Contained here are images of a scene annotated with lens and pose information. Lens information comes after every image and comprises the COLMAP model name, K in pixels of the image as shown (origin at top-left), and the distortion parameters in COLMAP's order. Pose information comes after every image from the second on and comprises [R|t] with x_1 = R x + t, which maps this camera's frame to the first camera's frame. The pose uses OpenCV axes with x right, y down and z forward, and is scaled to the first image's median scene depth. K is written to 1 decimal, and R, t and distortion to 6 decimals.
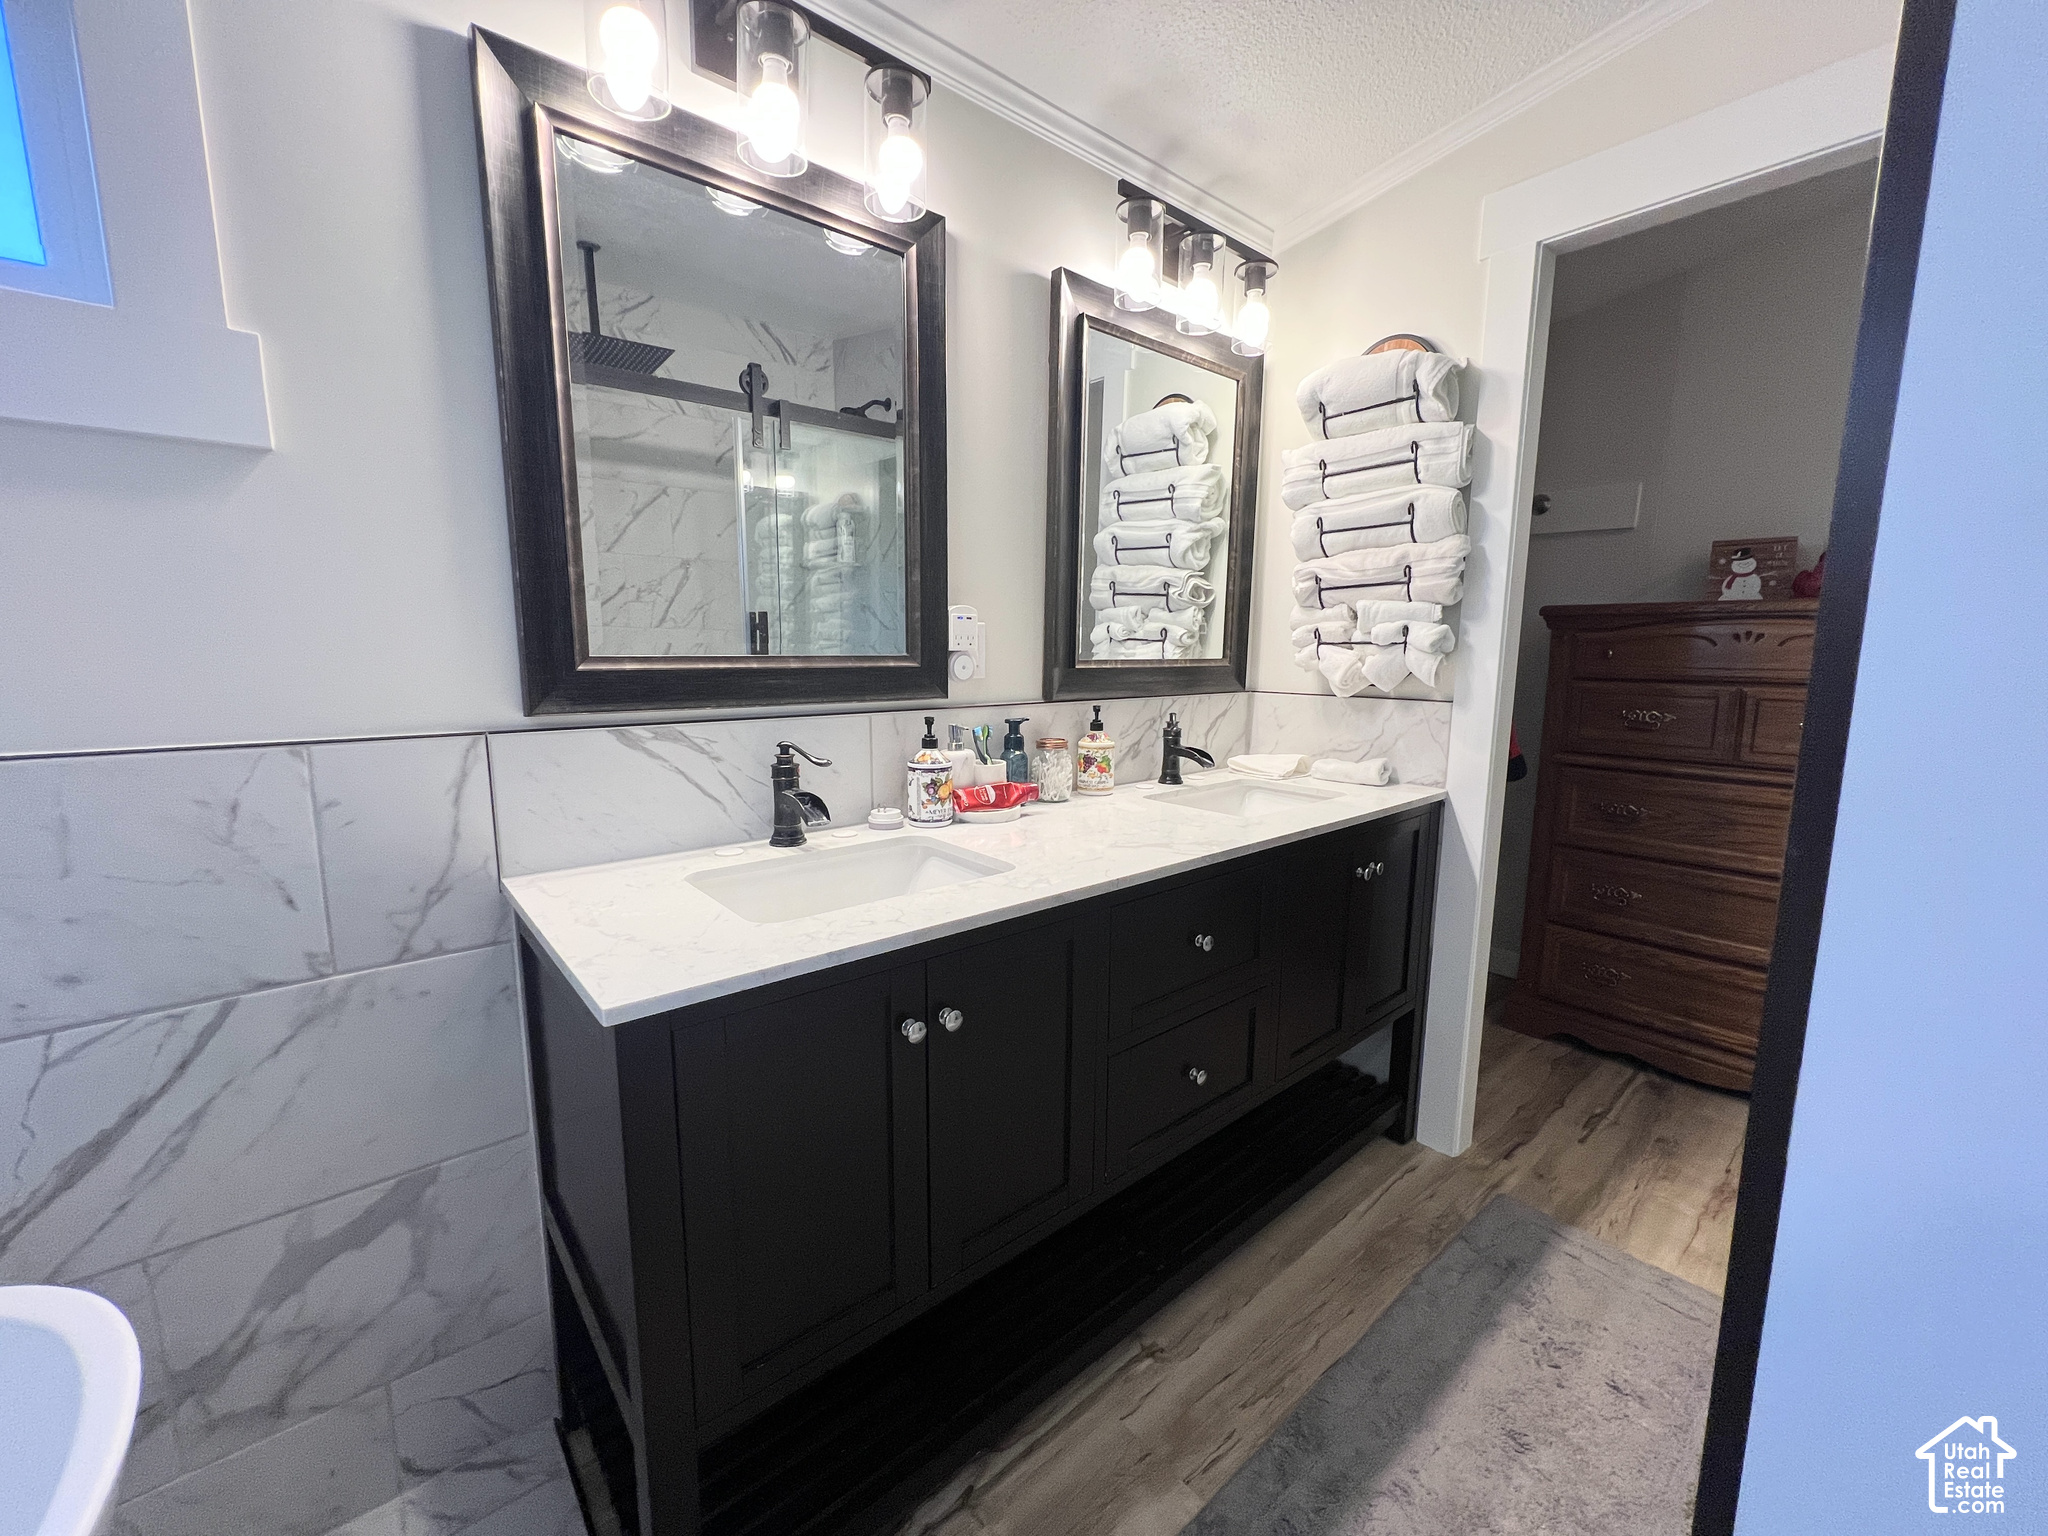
lens RADIAL K [[808.6, 0, 1021.1], [0, 808.6, 768.0], [0, 0, 1]] dist [-0.000870, -0.000022]
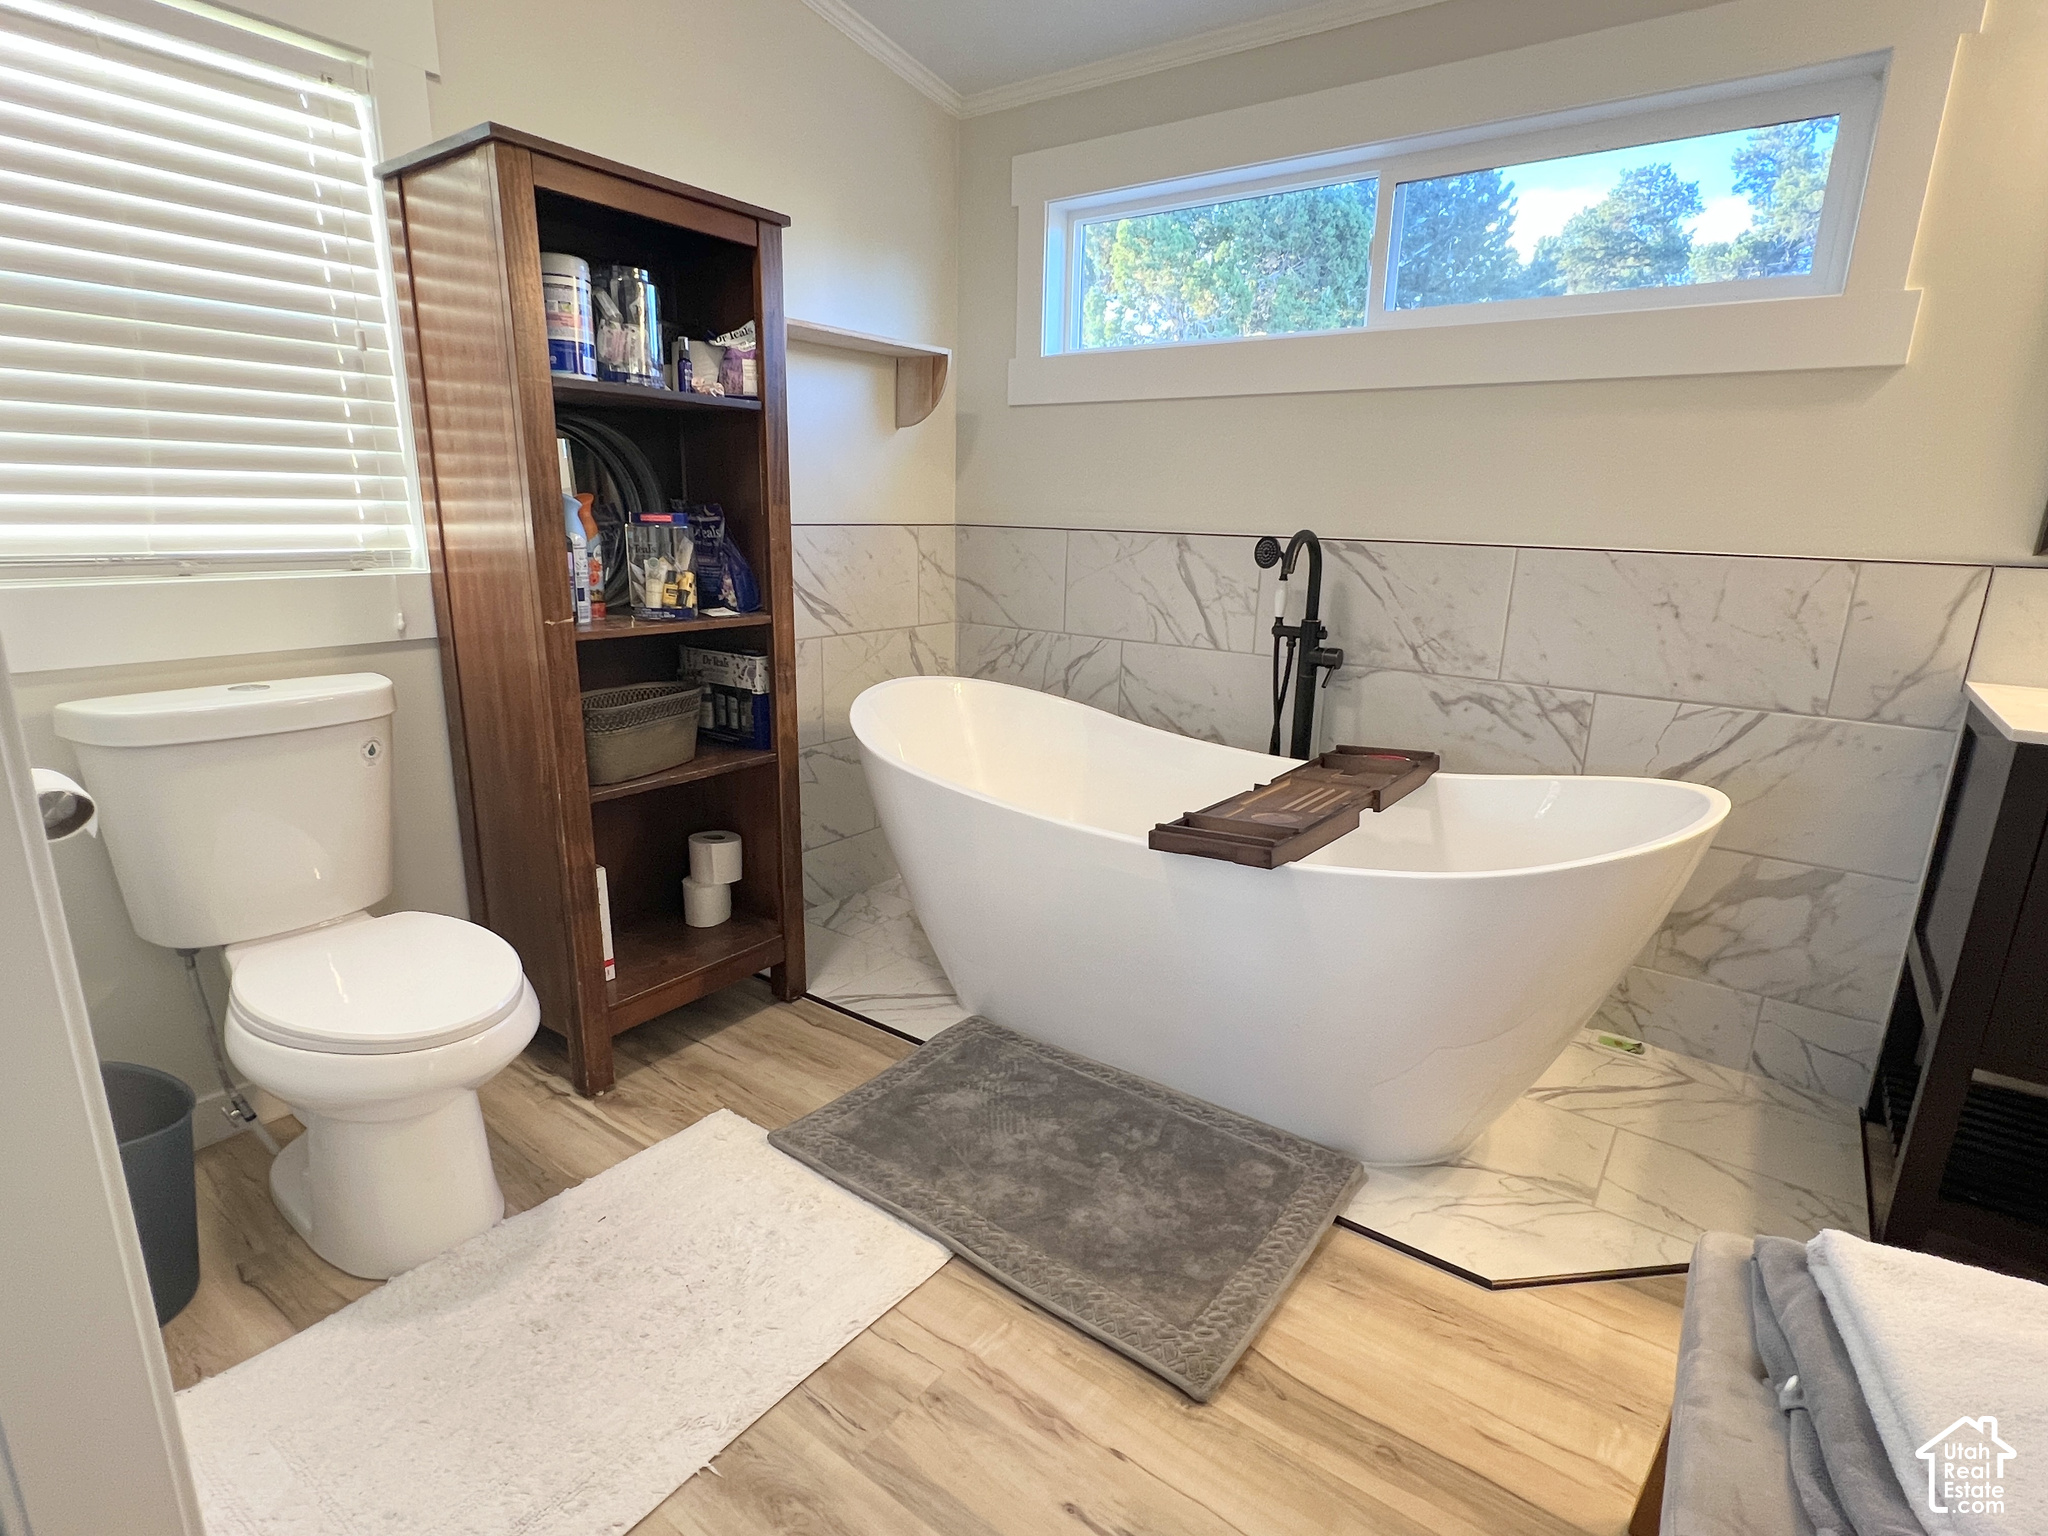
lens RADIAL K [[1034.7, 0, 1020.1], [0, 1034.7, 768.4], [0, 0, 1]] dist [0.001279, 0.000467]
pose [[0.227679, 0.247334, -0.941801, 0.656897], [-0.162264, 0.963316, 0.213757, 0.175971], [0.960121, 0.104152, 0.259460, -0.937902]]
